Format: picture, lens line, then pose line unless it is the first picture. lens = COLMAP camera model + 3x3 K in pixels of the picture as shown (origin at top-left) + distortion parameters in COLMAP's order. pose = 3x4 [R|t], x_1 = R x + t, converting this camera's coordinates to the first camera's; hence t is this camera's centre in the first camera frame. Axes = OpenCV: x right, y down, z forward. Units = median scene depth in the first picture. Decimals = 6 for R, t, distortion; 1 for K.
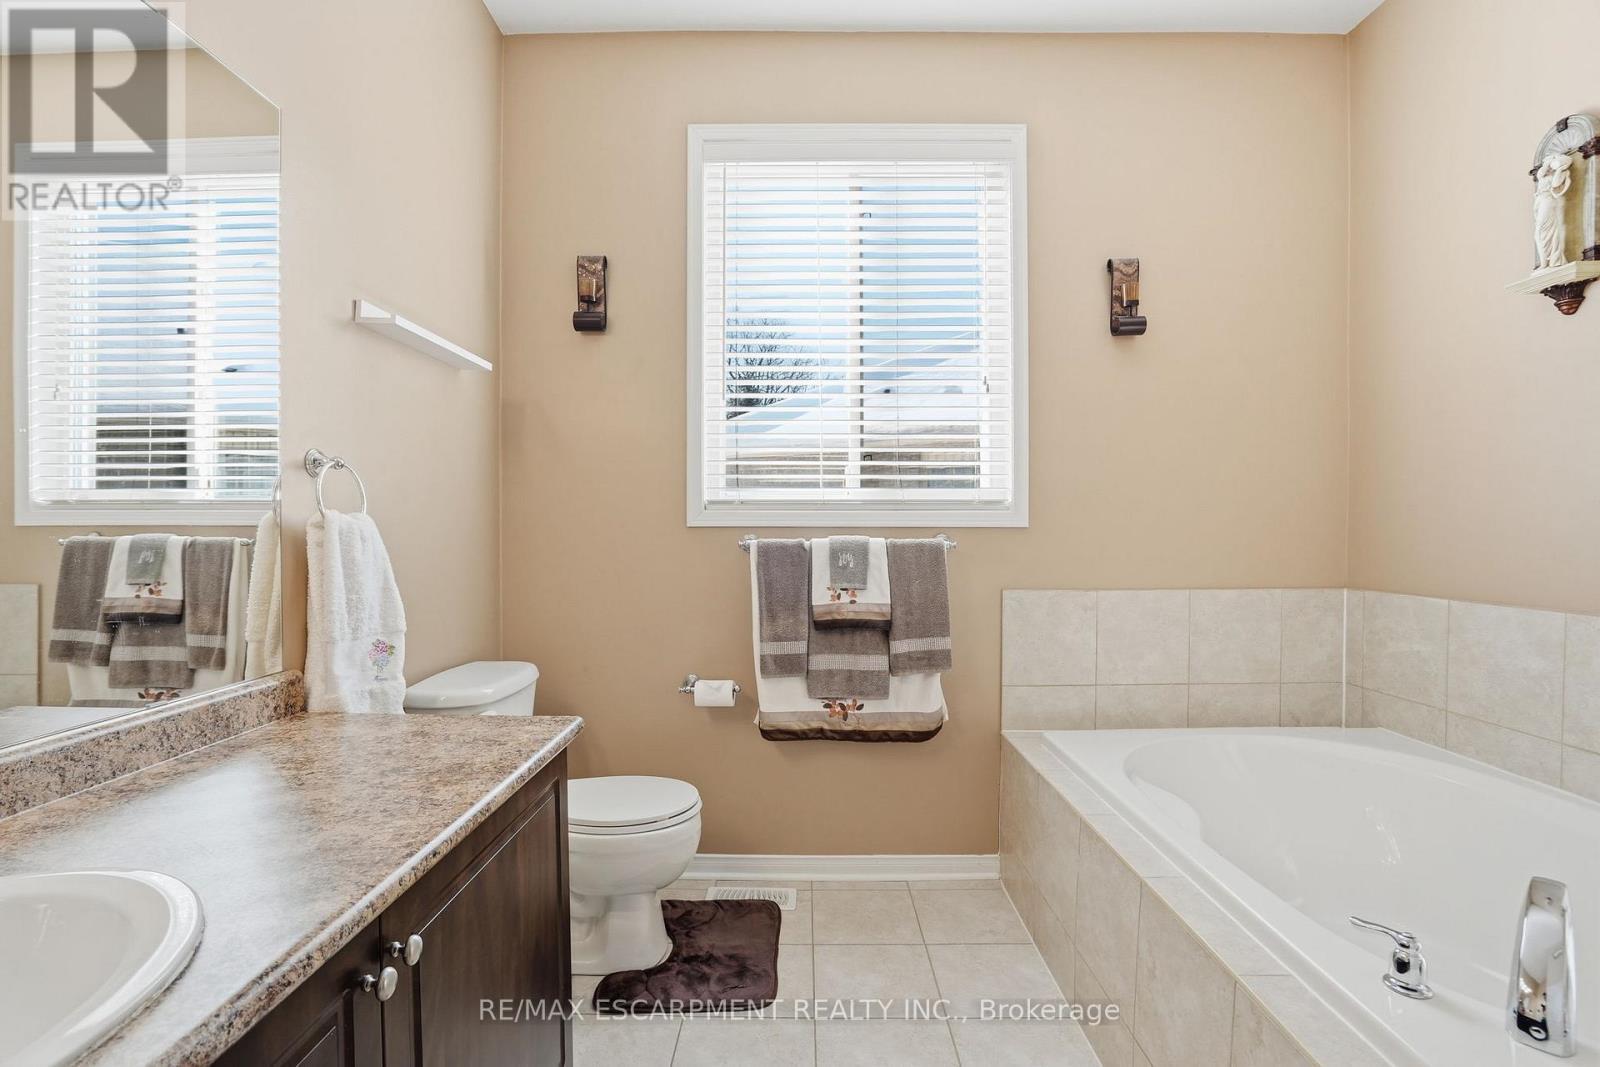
lens RADIAL K [[751.2, 0, 805.9], [0, 751.2, 546.0], [0, 0, 1]] dist [-0.046640, 0.007808]
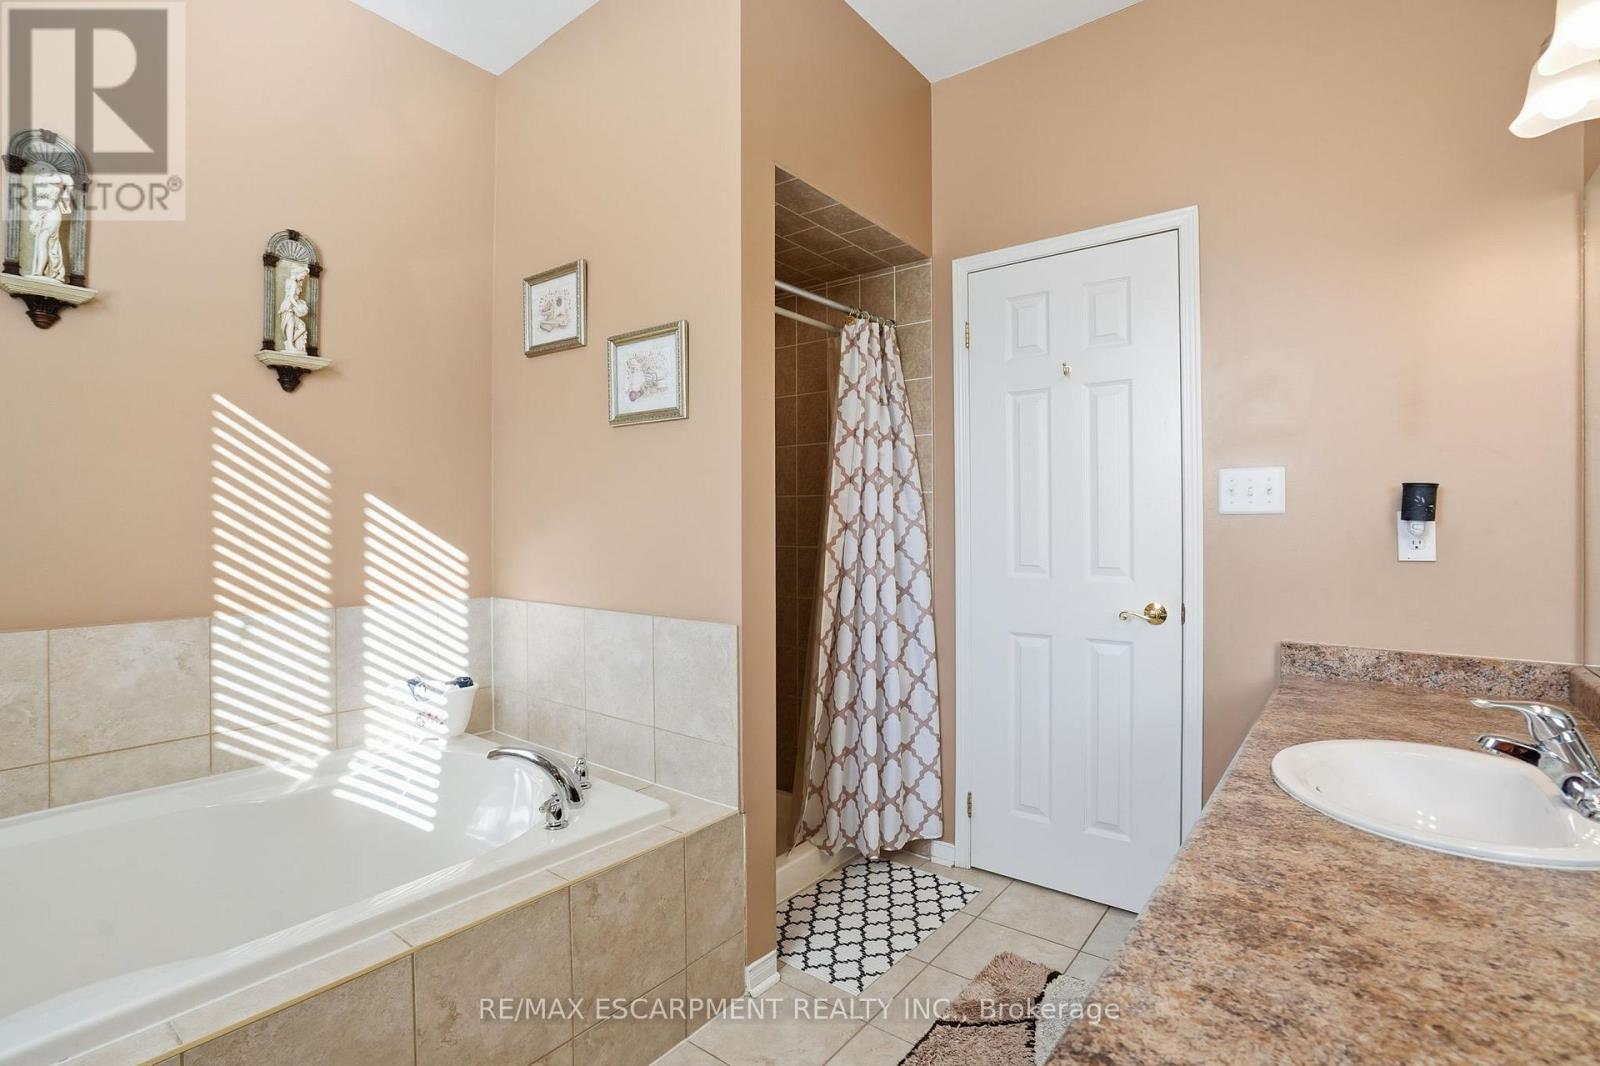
lens RADIAL K [[751.2, 0, 790.5], [0, 751.2, 529.3], [0, 0, 1]] dist [-0.046640, 0.007808]
pose [[-0.787847, -0.000218, 0.615872, -0.272823], [0.013823, 0.999742, 0.018038, -0.037127], [-0.615716, 0.022724, -0.787640, 0.866599]]
